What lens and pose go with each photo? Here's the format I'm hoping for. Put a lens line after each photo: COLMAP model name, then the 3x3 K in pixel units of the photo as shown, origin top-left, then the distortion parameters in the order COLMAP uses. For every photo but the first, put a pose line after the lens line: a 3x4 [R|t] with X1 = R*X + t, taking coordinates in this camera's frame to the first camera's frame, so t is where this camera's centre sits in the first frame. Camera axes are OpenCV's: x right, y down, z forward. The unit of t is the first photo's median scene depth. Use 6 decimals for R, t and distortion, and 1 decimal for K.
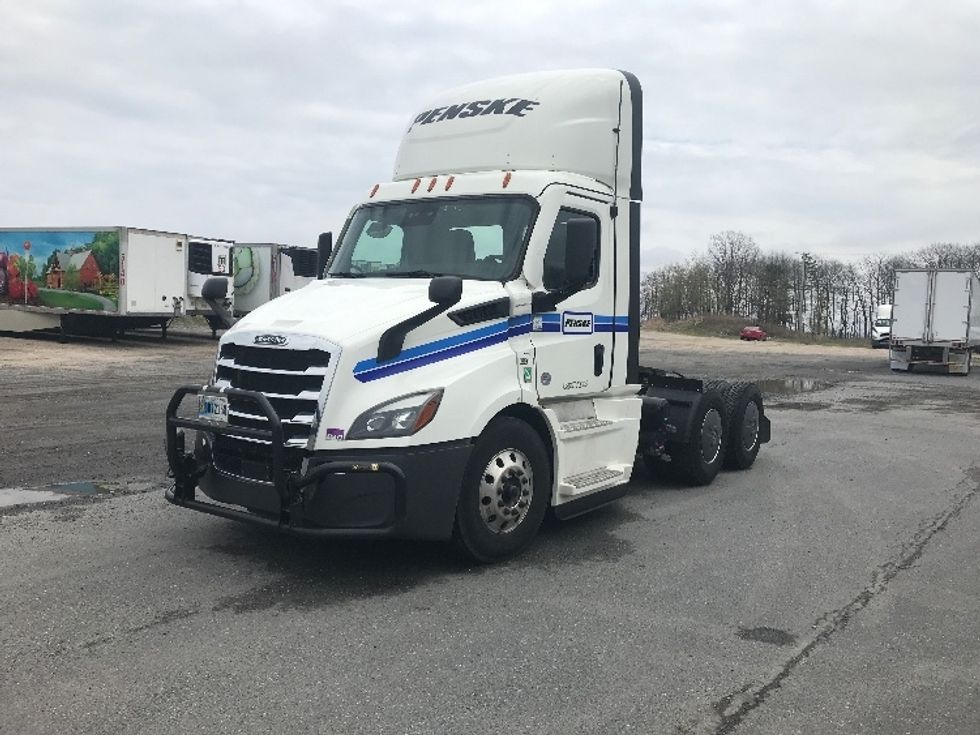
lens RADIAL K [[791.8, 0, 492.2], [0, 791.8, 359.7], [0, 0, 1]] dist [0.041338, -0.002722]
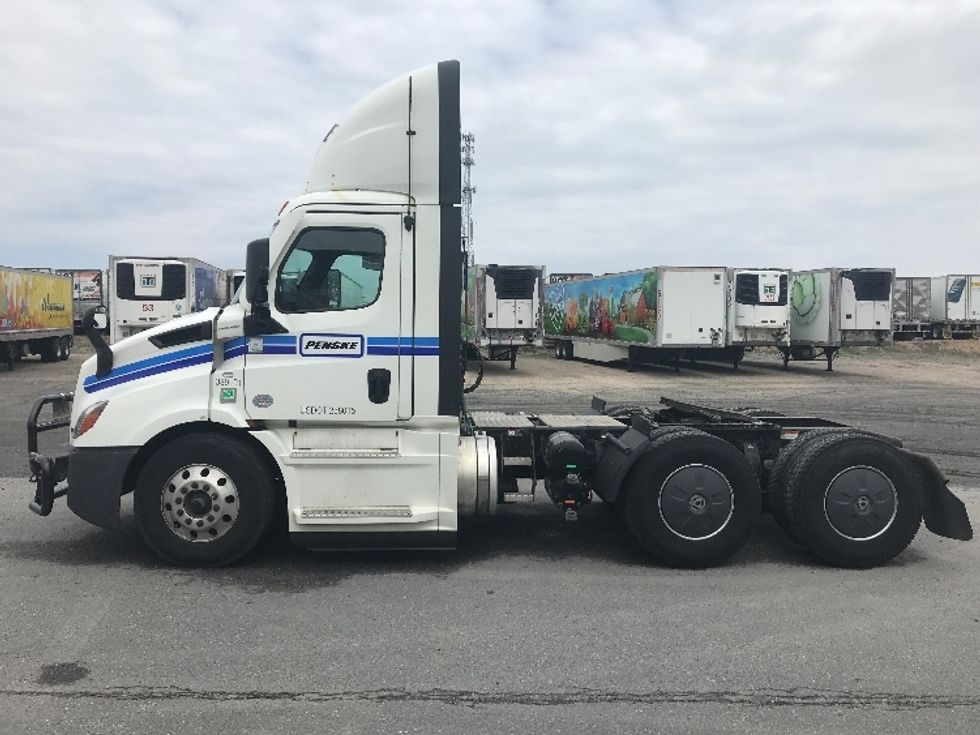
lens RADIAL K [[794.7, 0, 488.0], [0, 794.7, 351.5], [0, 0, 1]] dist [0.023025, -0.005915]
pose [[0.644051, -0.006815, -0.764952, 0.966297], [-0.032111, 0.998838, -0.035934, -0.010339], [0.764308, 0.047707, 0.643084, 0.529330]]
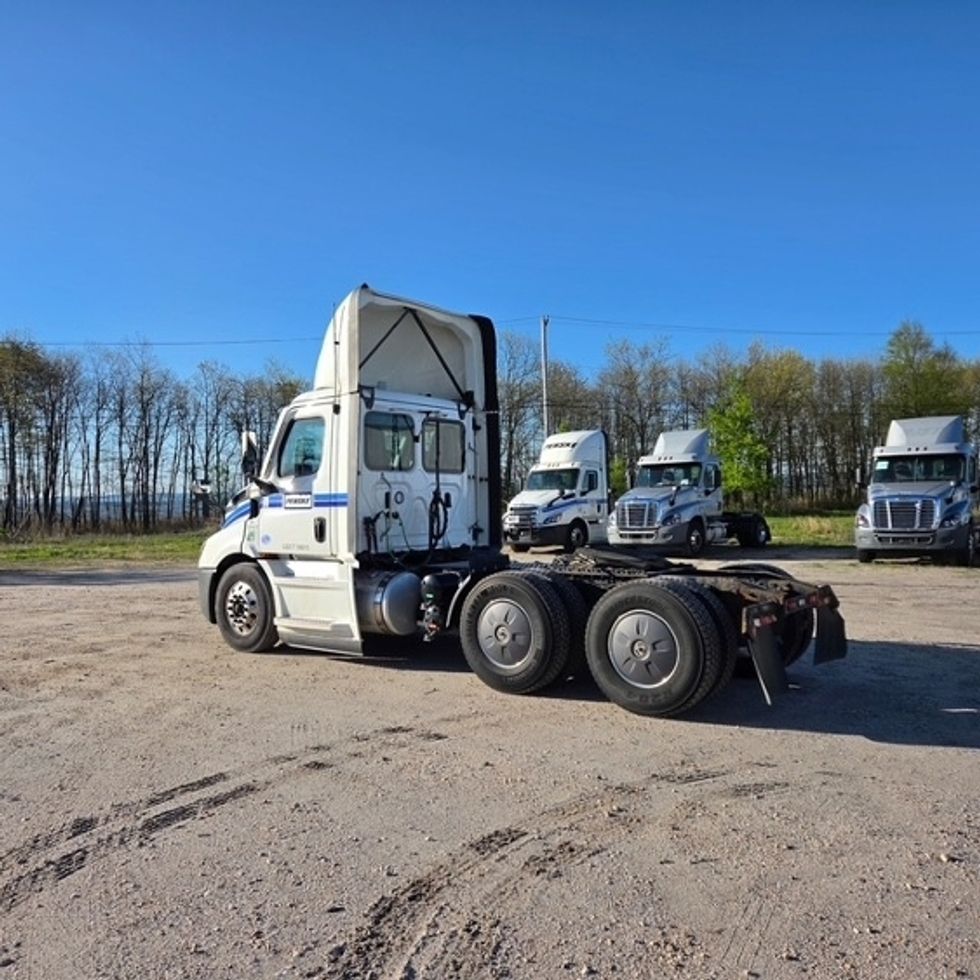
lens RADIAL K [[844.9, 0, 489.9], [0, 844.9, 479.0], [0, 0, 1]] dist [0.064014, -0.001715]
pose [[-0.022016, -0.063647, -0.997730, 1.555120], [-0.041882, 0.997154, -0.062686, -0.006470], [0.998880, 0.040407, -0.024619, 1.366866]]
